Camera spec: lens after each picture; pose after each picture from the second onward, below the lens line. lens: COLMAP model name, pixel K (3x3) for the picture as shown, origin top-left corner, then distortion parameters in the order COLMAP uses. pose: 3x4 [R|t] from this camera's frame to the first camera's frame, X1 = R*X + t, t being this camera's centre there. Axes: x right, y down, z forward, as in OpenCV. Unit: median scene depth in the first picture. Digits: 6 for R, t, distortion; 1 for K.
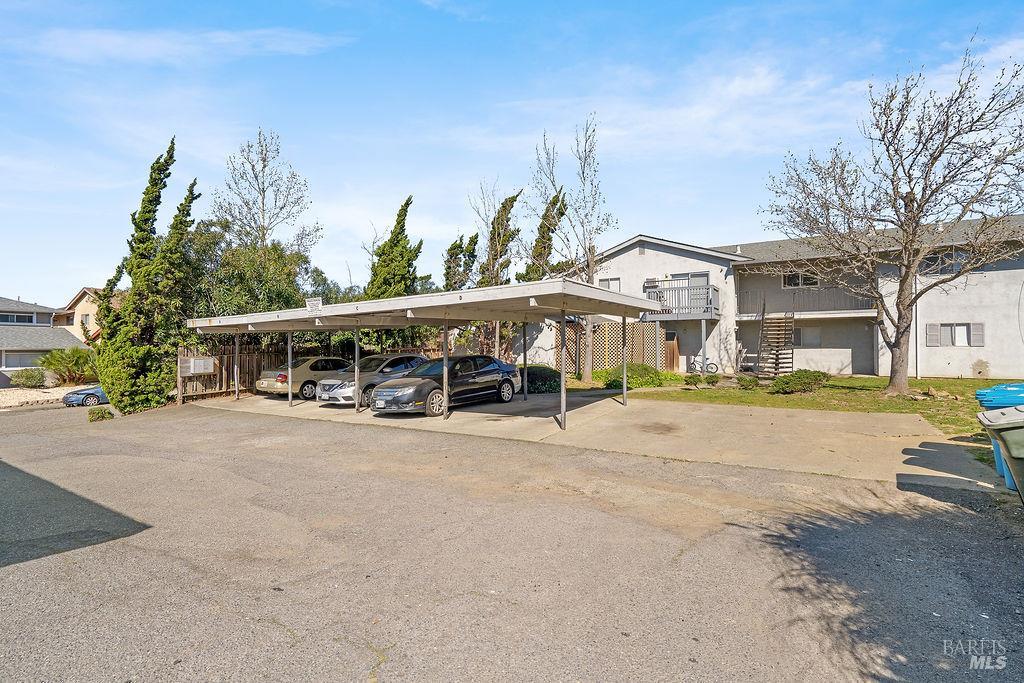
lens RADIAL K [[471.4, 0, 516.3], [0, 471.4, 348.5], [0, 0, 1]] dist [0.001392, 0.000116]
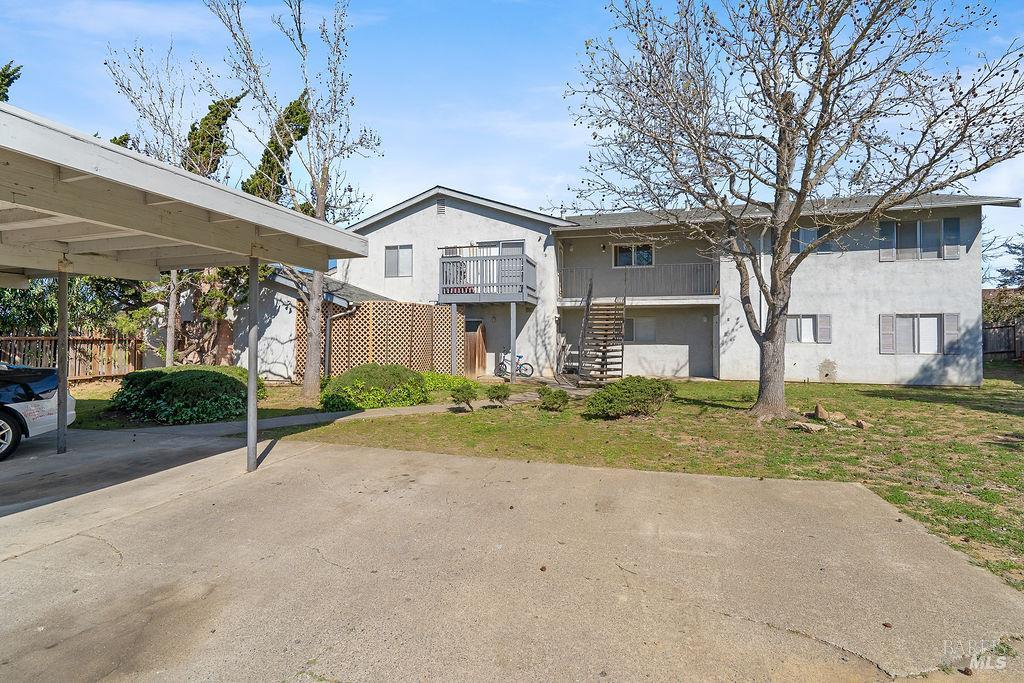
lens RADIAL K [[471.4, 0, 508.0], [0, 471.4, 338.1], [0, 0, 1]] dist [0.001392, 0.000116]
pose [[0.960880, 0.014282, 0.276597, 0.184691], [-0.009583, 0.999786, -0.018332, 0.005915], [-0.276799, 0.014965, 0.960811, 0.301702]]
